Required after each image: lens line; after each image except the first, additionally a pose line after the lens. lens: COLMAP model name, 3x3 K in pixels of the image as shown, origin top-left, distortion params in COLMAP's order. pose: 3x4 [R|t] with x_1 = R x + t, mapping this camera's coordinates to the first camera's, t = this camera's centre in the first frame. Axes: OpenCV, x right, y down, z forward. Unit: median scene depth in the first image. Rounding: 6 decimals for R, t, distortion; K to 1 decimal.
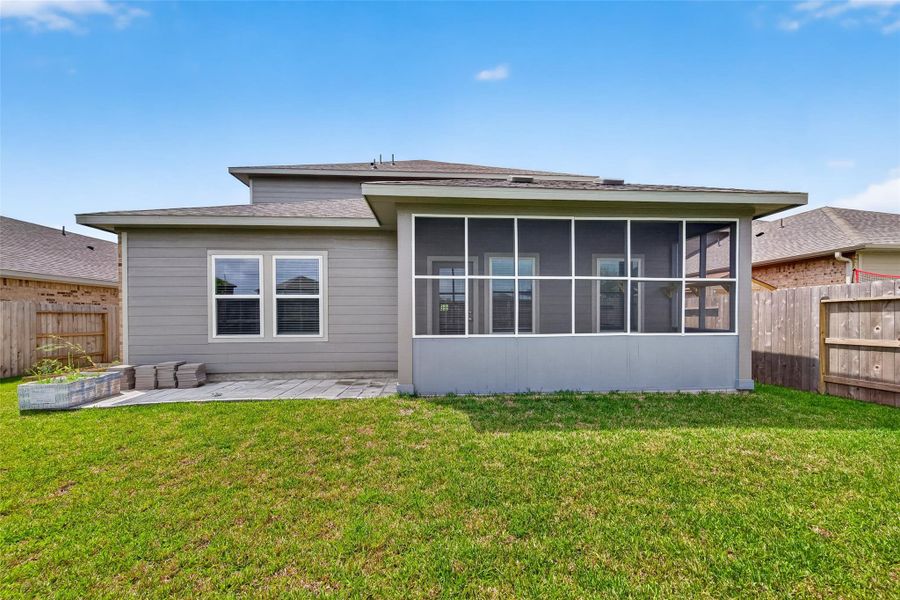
lens RADIAL K [[357.8, 0, 454.3], [0, 357.8, 319.0], [0, 0, 1]] dist [0.001152, 0.000513]
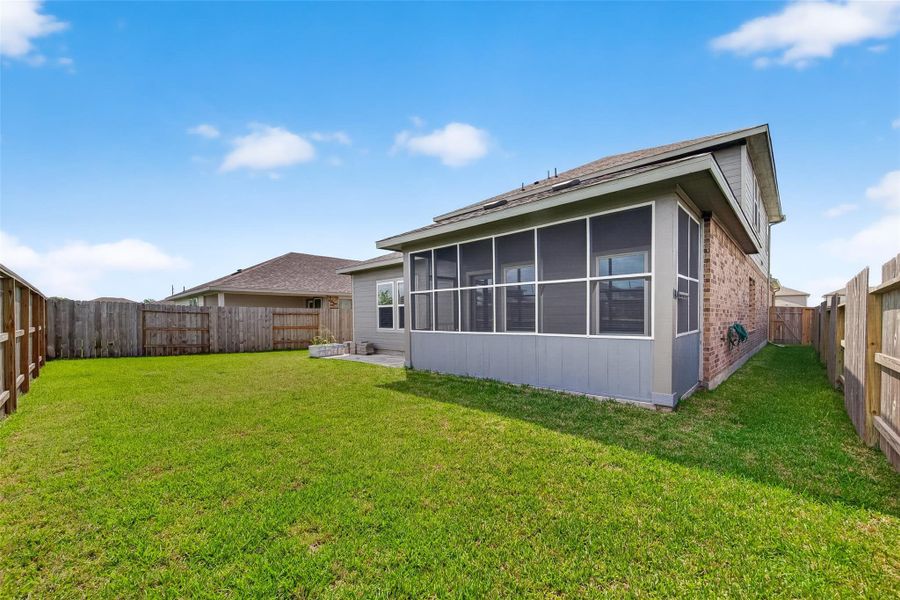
lens RADIAL K [[357.8, 0, 451.9], [0, 357.8, 321.3], [0, 0, 1]] dist [0.001152, 0.000513]
pose [[0.668012, 0.007099, -0.744117, 0.918495], [-0.001694, 0.999966, 0.008019, -0.004122], [0.744149, -0.004096, 0.668001, 0.073449]]
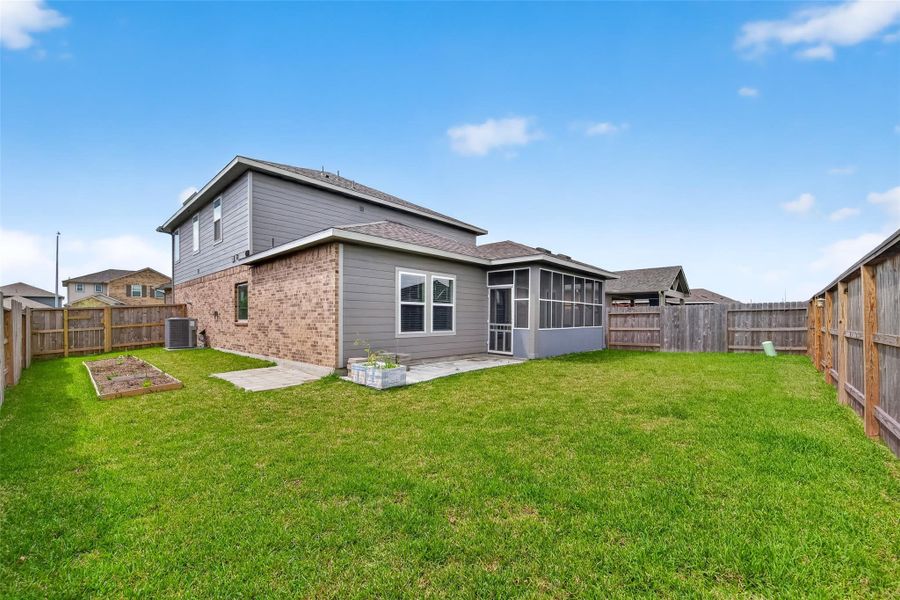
lens RADIAL K [[357.8, 0, 458.8], [0, 357.8, 320.6], [0, 0, 1]] dist [0.001152, 0.000513]
pose [[0.714832, 0.001199, 0.699295, -1.431247], [0.000499, 0.999997, -0.002225, 0.005536], [-0.699296, 0.001940, 0.714829, -0.087033]]
